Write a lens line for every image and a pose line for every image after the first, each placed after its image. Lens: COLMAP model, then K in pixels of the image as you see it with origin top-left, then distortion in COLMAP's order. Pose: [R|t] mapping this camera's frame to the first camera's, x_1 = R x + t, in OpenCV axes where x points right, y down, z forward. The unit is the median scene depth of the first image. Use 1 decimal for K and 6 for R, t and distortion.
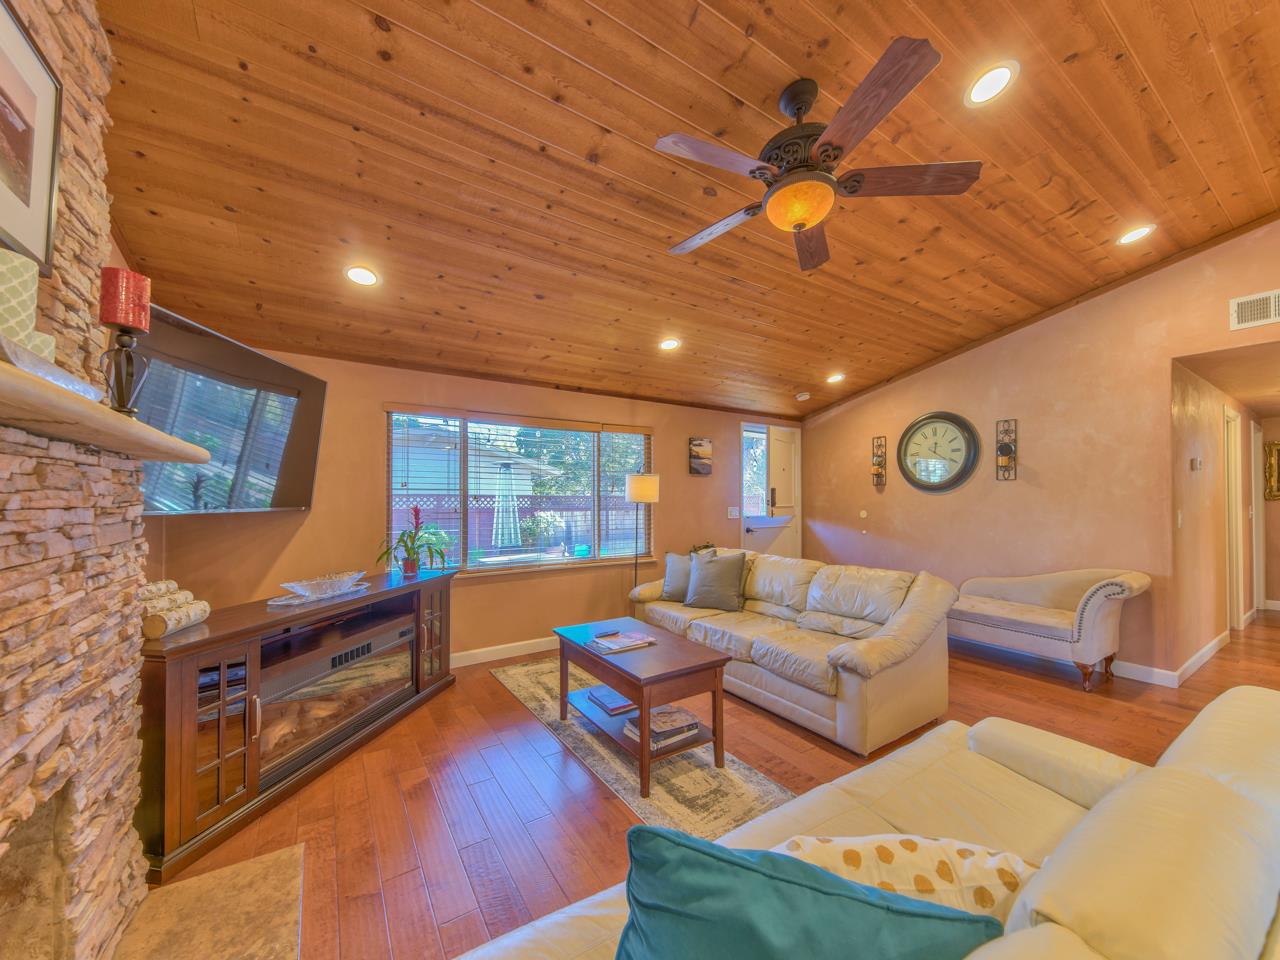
lens RADIAL K [[460.3, 0, 632.7], [0, 460.3, 494.7], [0, 0, 1]] dist [0.005931, -0.002810]
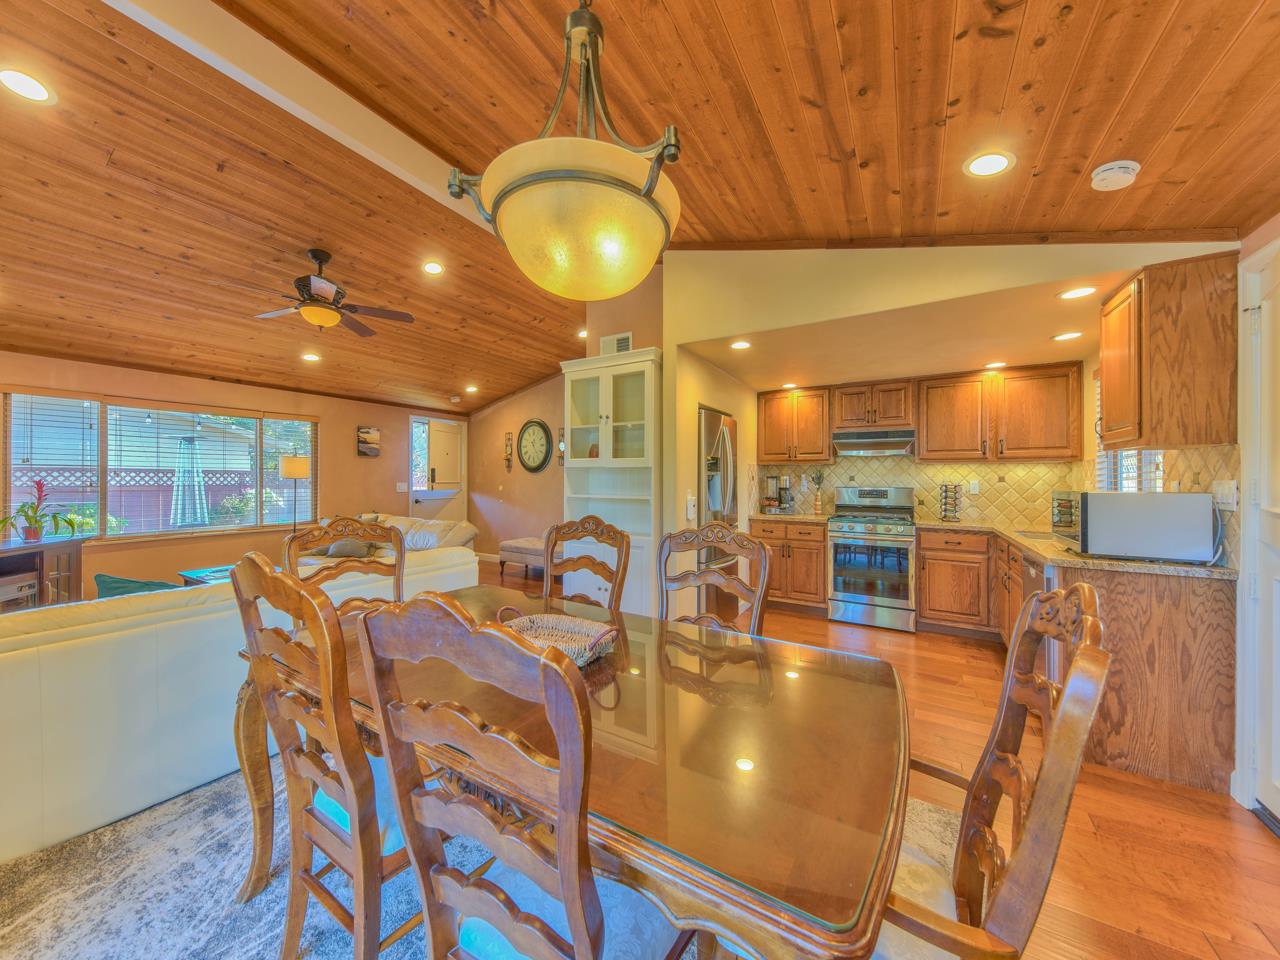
lens RADIAL K [[460.3, 0, 619.2], [0, 460.3, 484.9], [0, 0, 1]] dist [0.005931, -0.002810]
pose [[0.913720, -0.000374, 0.406344, 0.331810], [-0.011015, 0.999609, 0.025688, -0.006933], [-0.406195, -0.027947, 0.913359, -0.545858]]
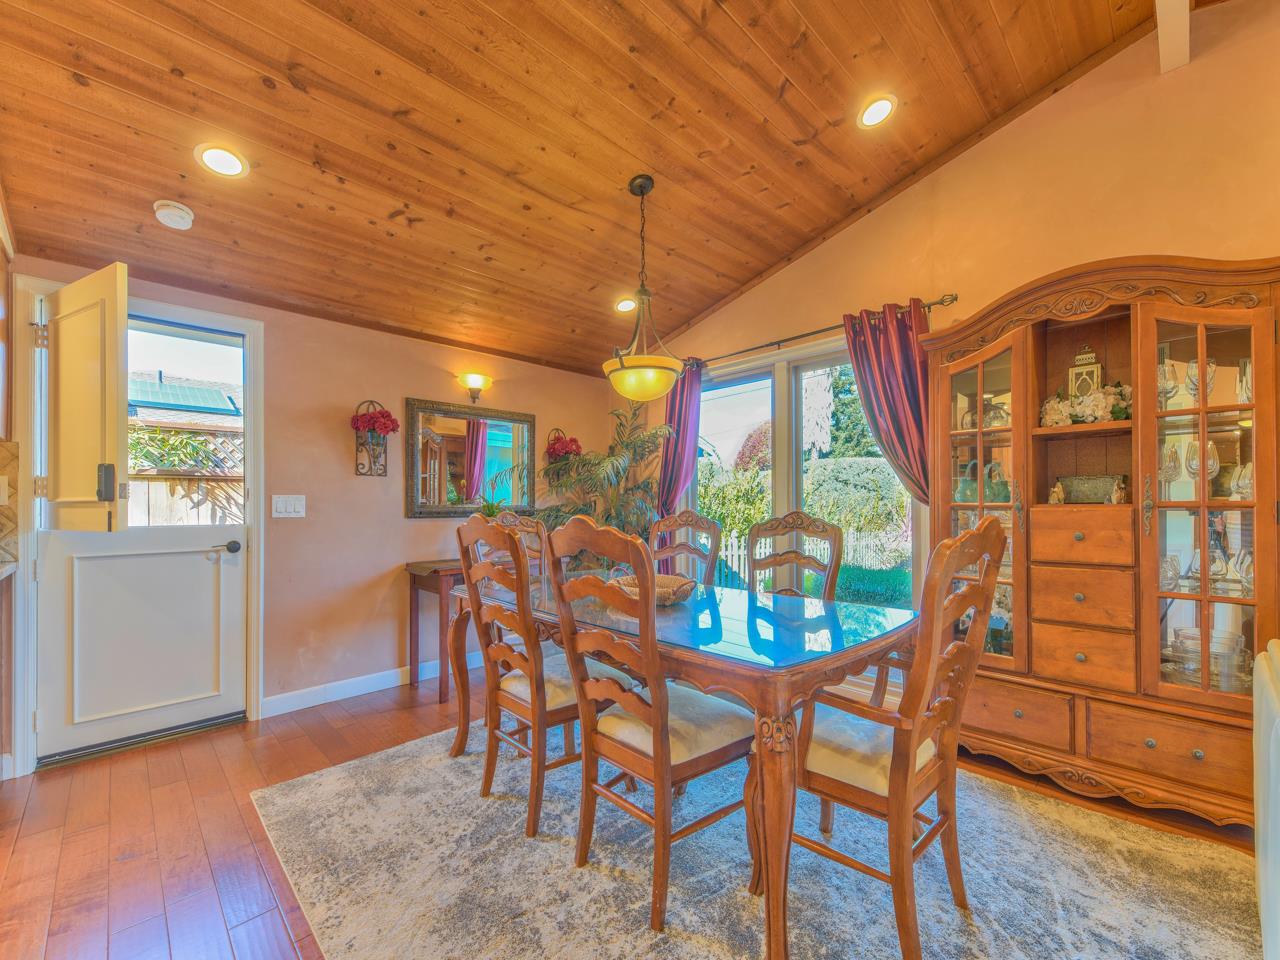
lens RADIAL K [[535.3, 0, 641.6], [0, 535.3, 502.4], [0, 0, 1]] dist [0.012761, -0.000357]
pose [[-0.978204, 0.006381, -0.207547, 0.554567], [0.010052, 0.999811, -0.016636, 0.039070], [0.207402, -0.018359, -0.978084, 0.338704]]
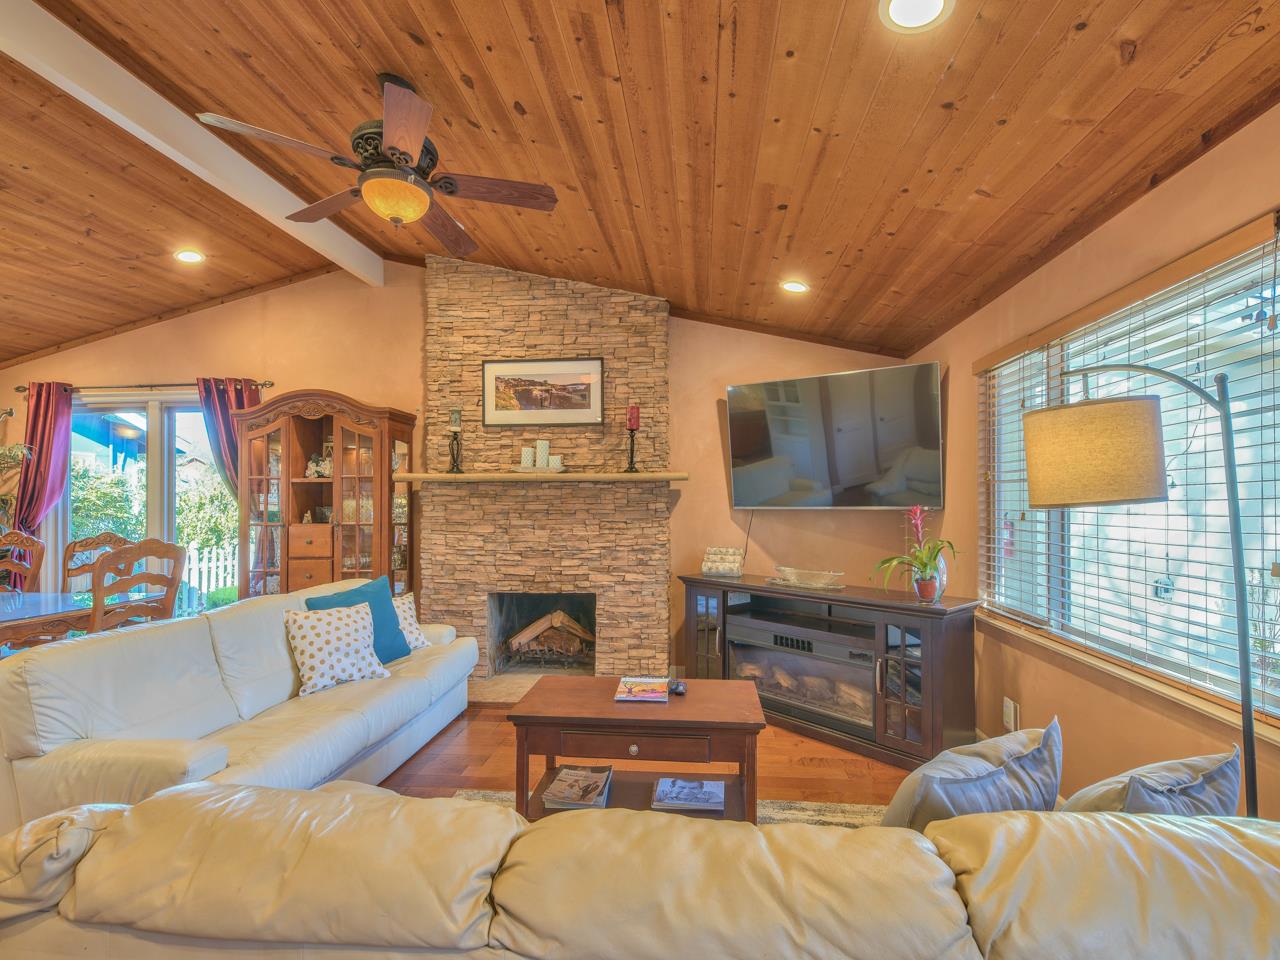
lens RADIAL K [[607.9, 0, 646.3], [0, 607.9, 493.1], [0, 0, 1]] dist [0.023029, -0.004267]
pose [[-0.612057, -0.005350, -0.790796, 0.505392], [0.016448, 0.999675, -0.019494, 0.012751], [0.790643, -0.024938, -0.611770, 1.028948]]
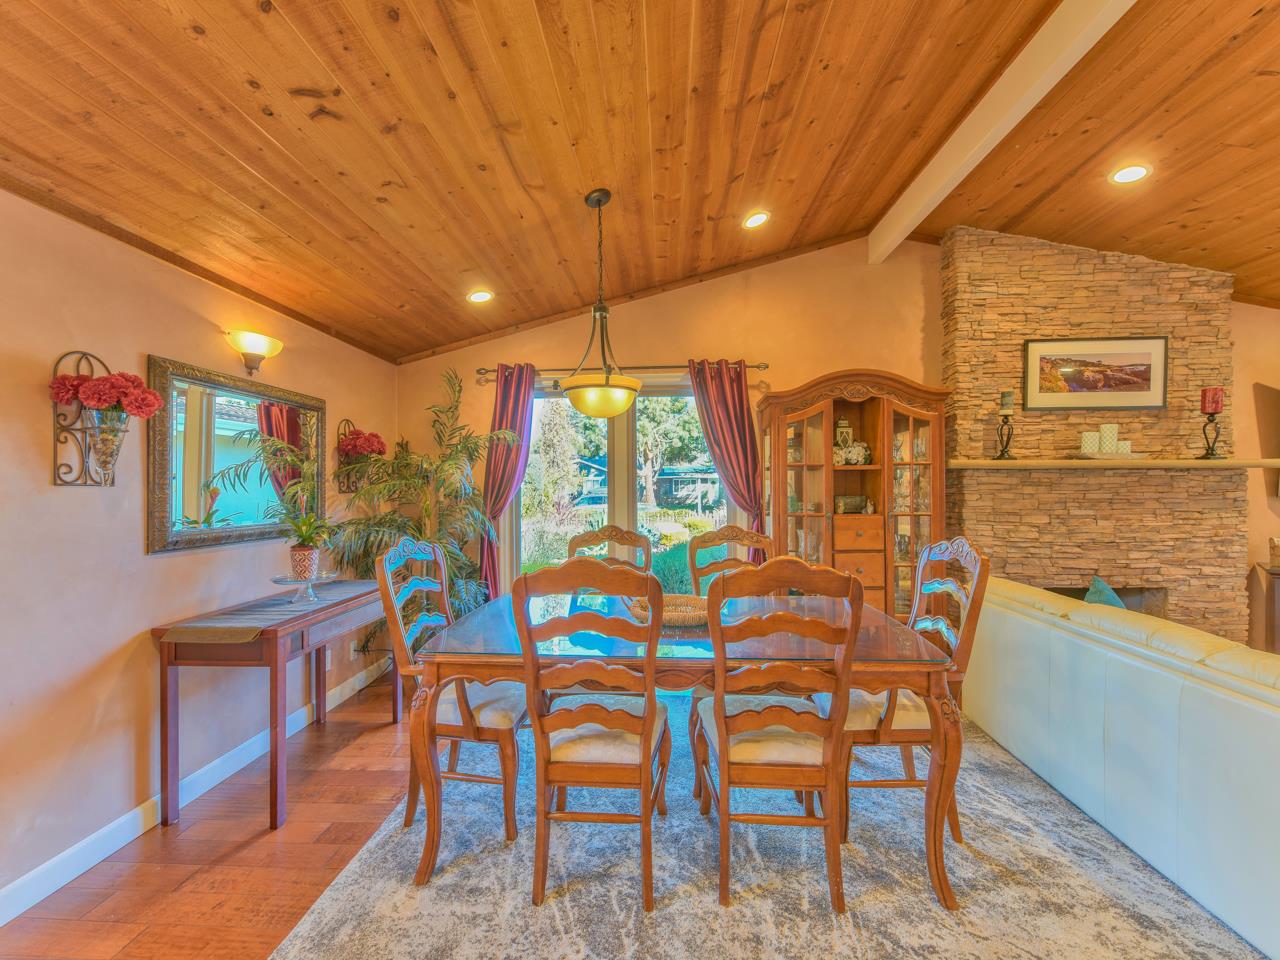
lens RADIAL K [[489.9, 0, 645.7], [0, 489.9, 488.8], [0, 0, 1]] dist [0.016787, -0.005757]
pose [[-0.575416, 0.007053, -0.817831, 0.872074], [0.017797, 0.999834, -0.003900, -0.008566], [0.817668, -0.016799, -0.575446, 0.080390]]
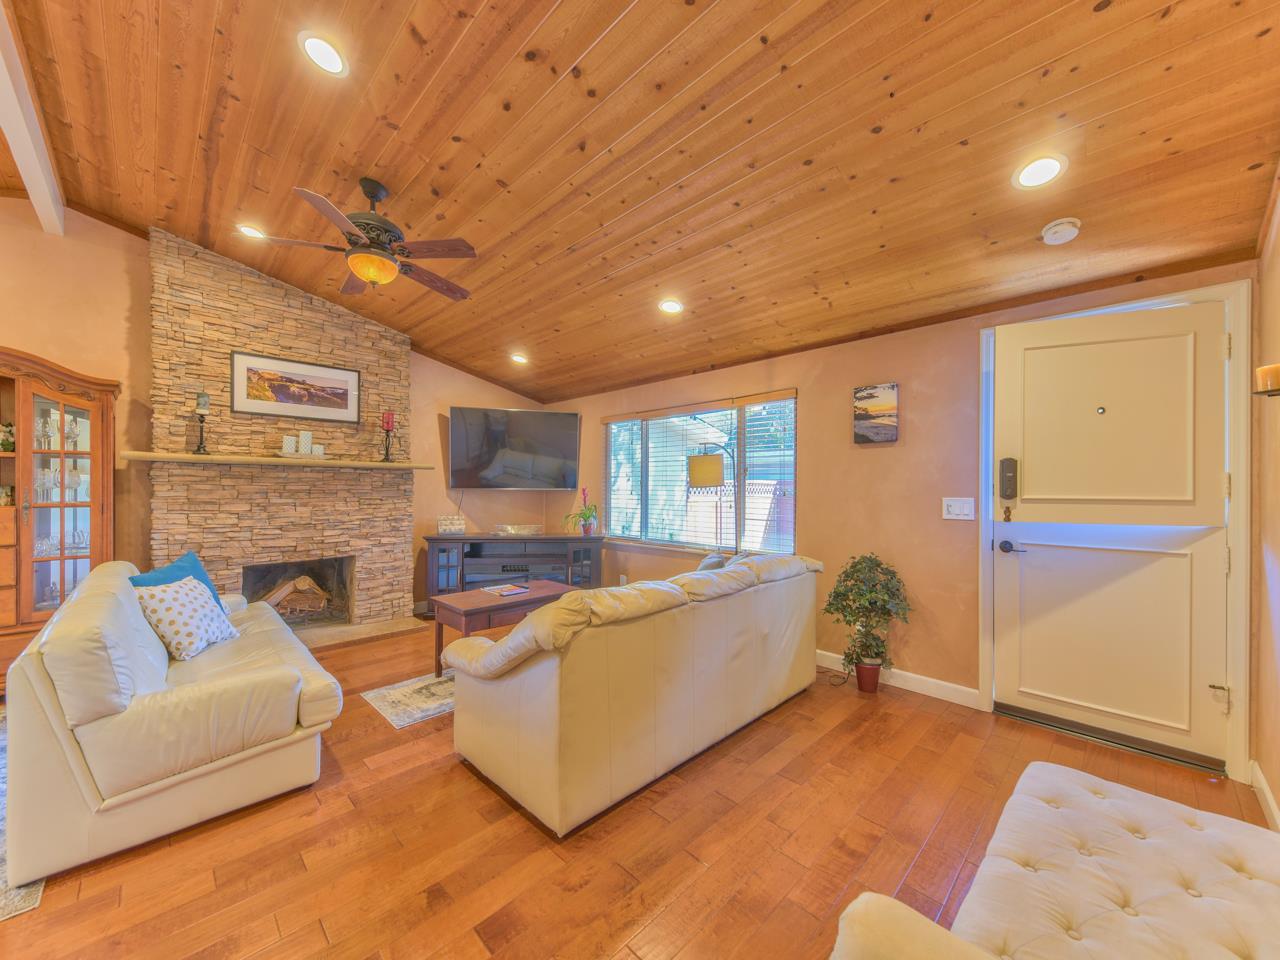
lens RADIAL K [[489.9, 0, 639.0], [0, 489.9, 489.5], [0, 0, 1]] dist [0.016787, -0.005757]
pose [[0.221882, 0.009026, -0.975032, 0.925627], [0.007715, 0.999910, 0.011012, 0.011467], [0.975043, -0.009966, 0.221792, 0.681397]]
